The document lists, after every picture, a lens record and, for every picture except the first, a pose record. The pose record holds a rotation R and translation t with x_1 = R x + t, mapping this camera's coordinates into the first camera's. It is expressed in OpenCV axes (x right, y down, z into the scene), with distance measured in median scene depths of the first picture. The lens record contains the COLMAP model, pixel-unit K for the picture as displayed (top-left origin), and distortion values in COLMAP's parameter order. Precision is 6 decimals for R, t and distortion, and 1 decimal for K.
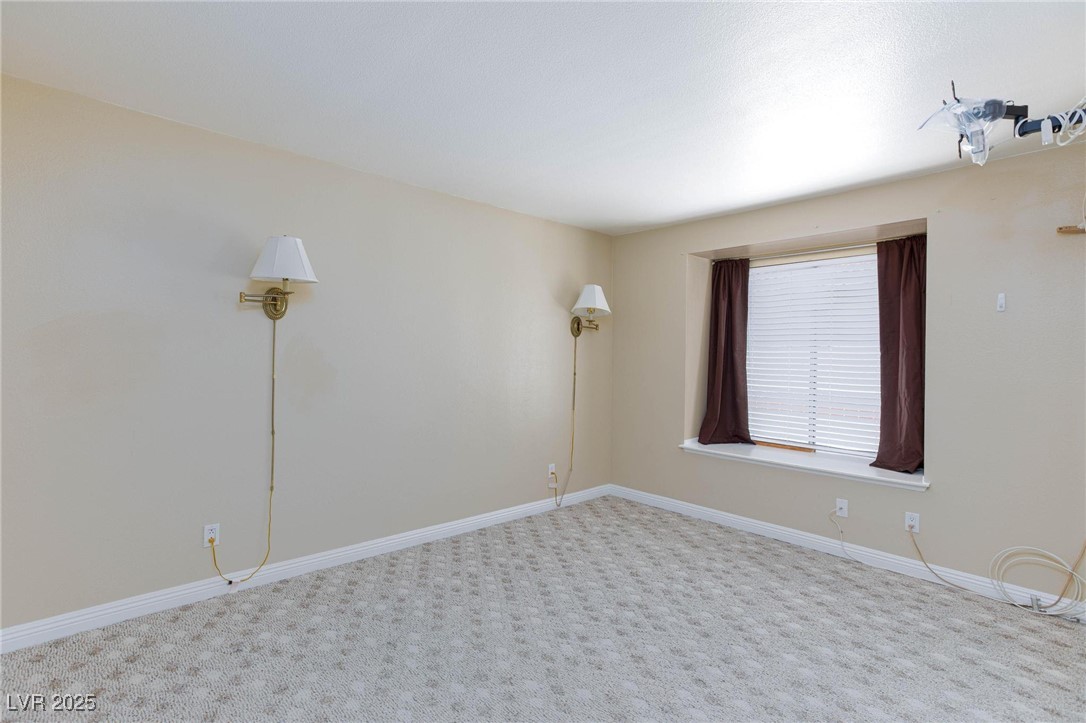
lens RADIAL K [[512.3, 0, 543.0], [0, 512.3, 361.5], [0, 0, 1]] dist [0.000019, 0.001088]
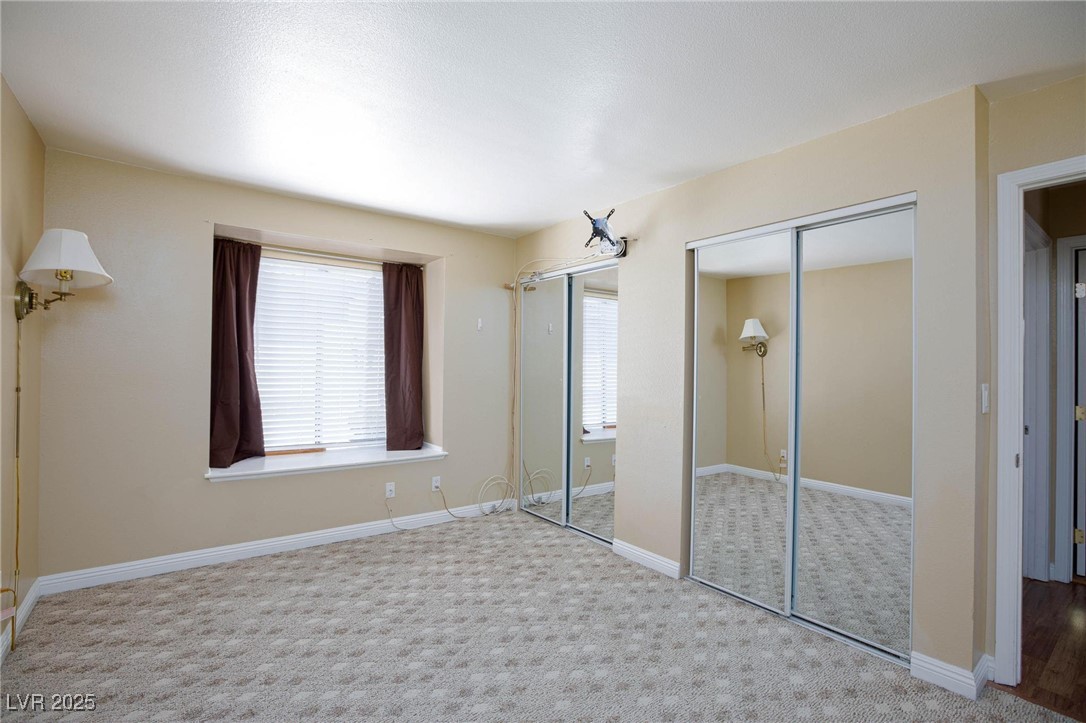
lens RADIAL K [[504.1, 0, 543.0], [0, 504.1, 361.5], [0, 0, 1]] dist [-0.058987, 0.017021]
pose [[0.093945, -0.006830, 0.995554, -0.543197], [-0.001260, 0.999975, 0.006979, -0.012837], [-0.995577, -0.001910, 0.093934, 0.597857]]
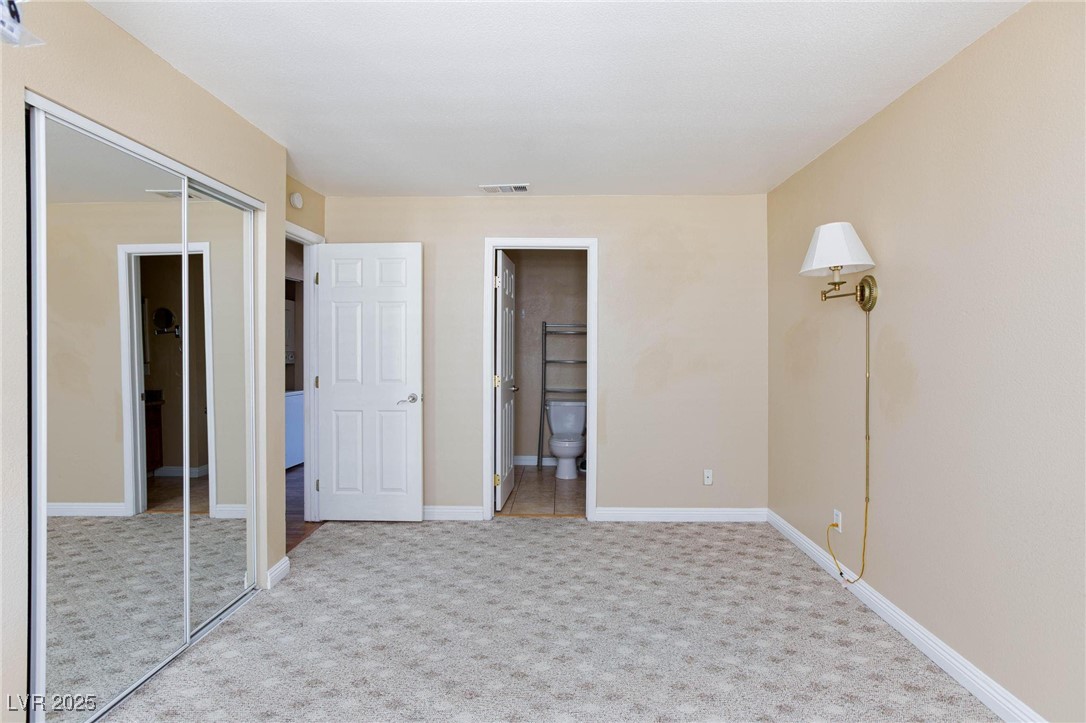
lens RADIAL K [[511.0, 0, 542.5], [0, 511.0, 349.1], [0, 0, 1]] dist [-0.000948, 0.000049]
pose [[-0.700220, -0.015813, -0.713752, 0.461882], [-0.020414, 0.999789, -0.002122, -0.001669], [0.713635, 0.013085, -0.700395, 1.101345]]
